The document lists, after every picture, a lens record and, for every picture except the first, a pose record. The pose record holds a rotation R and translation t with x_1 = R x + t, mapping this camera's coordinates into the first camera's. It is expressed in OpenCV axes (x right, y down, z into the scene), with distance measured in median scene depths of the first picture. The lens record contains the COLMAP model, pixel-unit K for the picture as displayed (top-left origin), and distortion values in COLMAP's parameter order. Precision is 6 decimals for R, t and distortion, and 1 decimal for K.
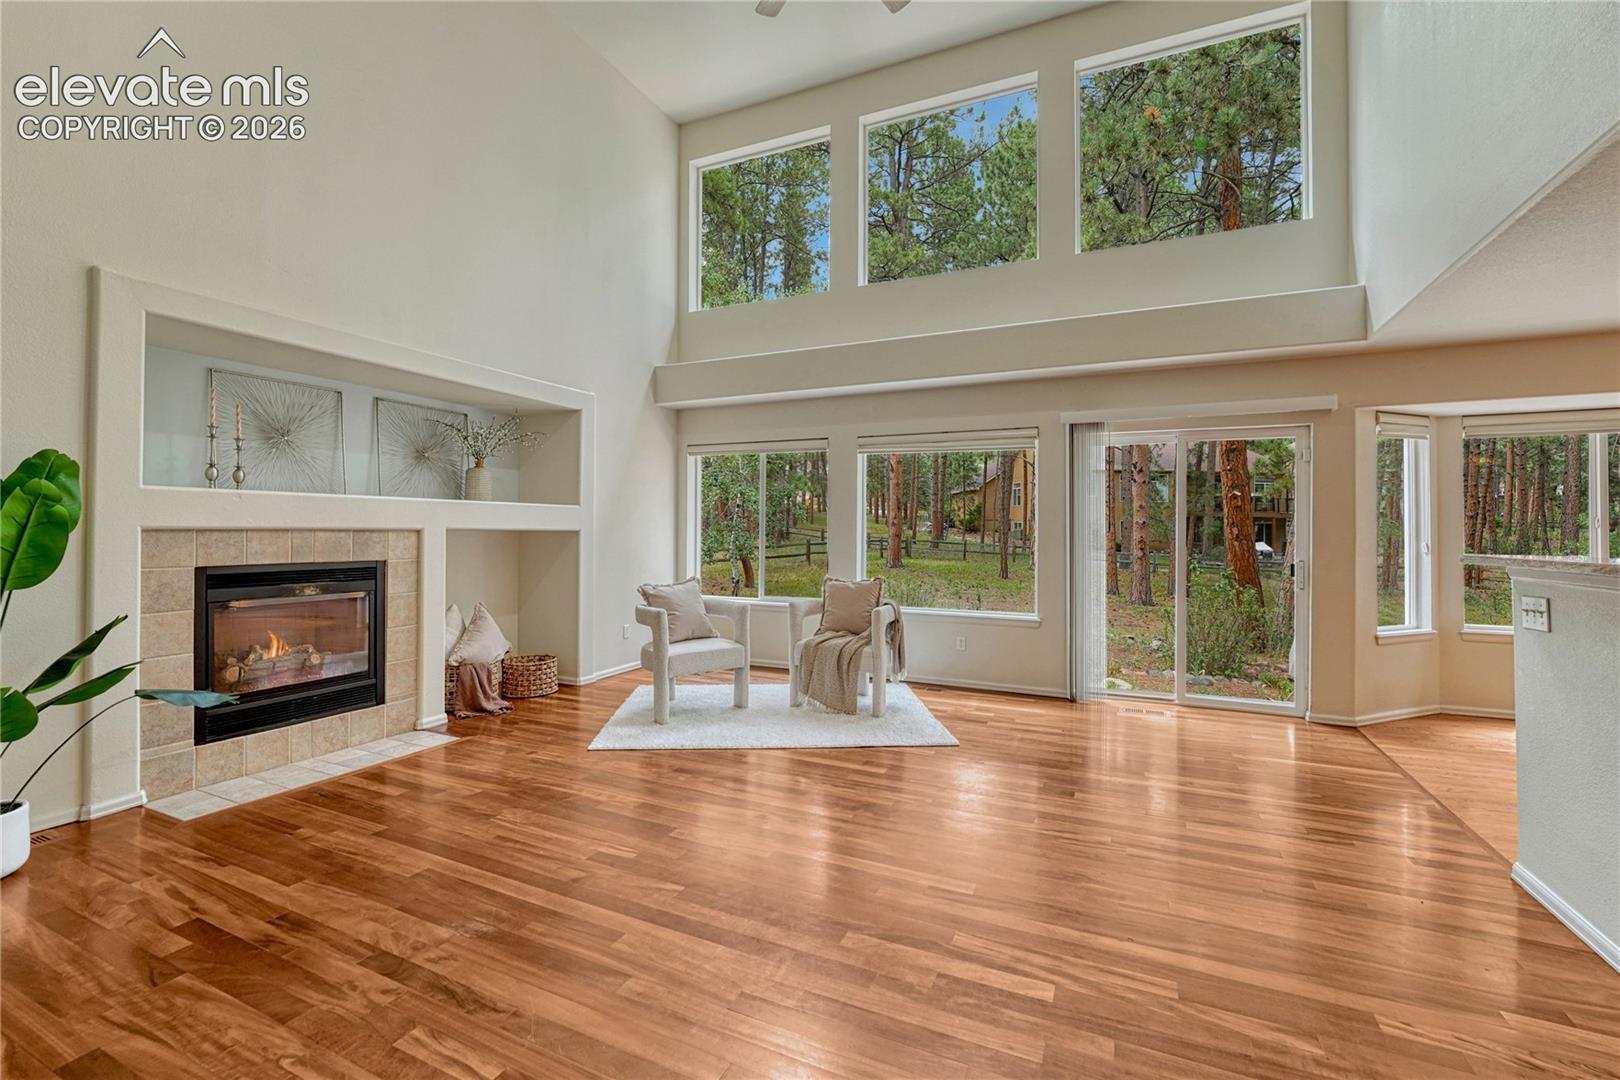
lens RADIAL K [[681.3, 0, 810.3], [0, 681.3, 529.8], [0, 0, 1]] dist [-0.010445, -0.000107]
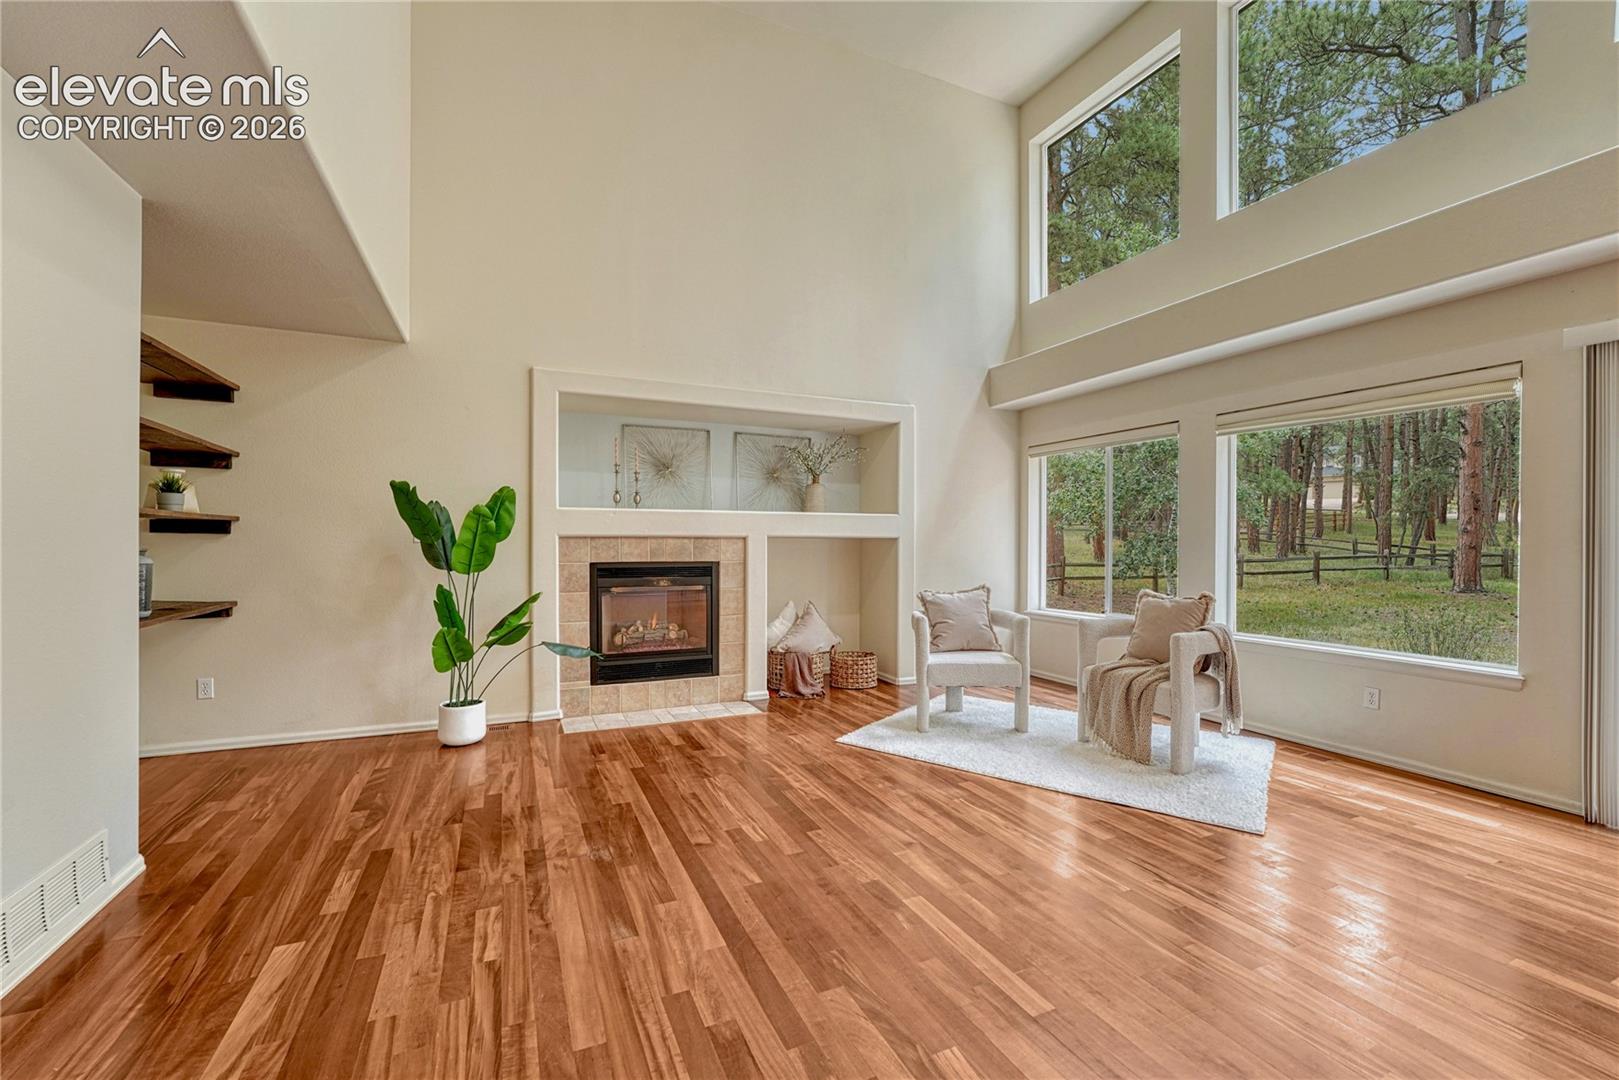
lens RADIAL K [[665.3, 0, 807.1], [0, 665.3, 550.0], [0, 0, 1]] dist [-0.009471, -0.000003]
pose [[0.760021, 0.003696, -0.649888, 0.296905], [0.003544, 0.999945, 0.009831, 0.012350], [0.649888, -0.009775, 0.759967, 0.171930]]
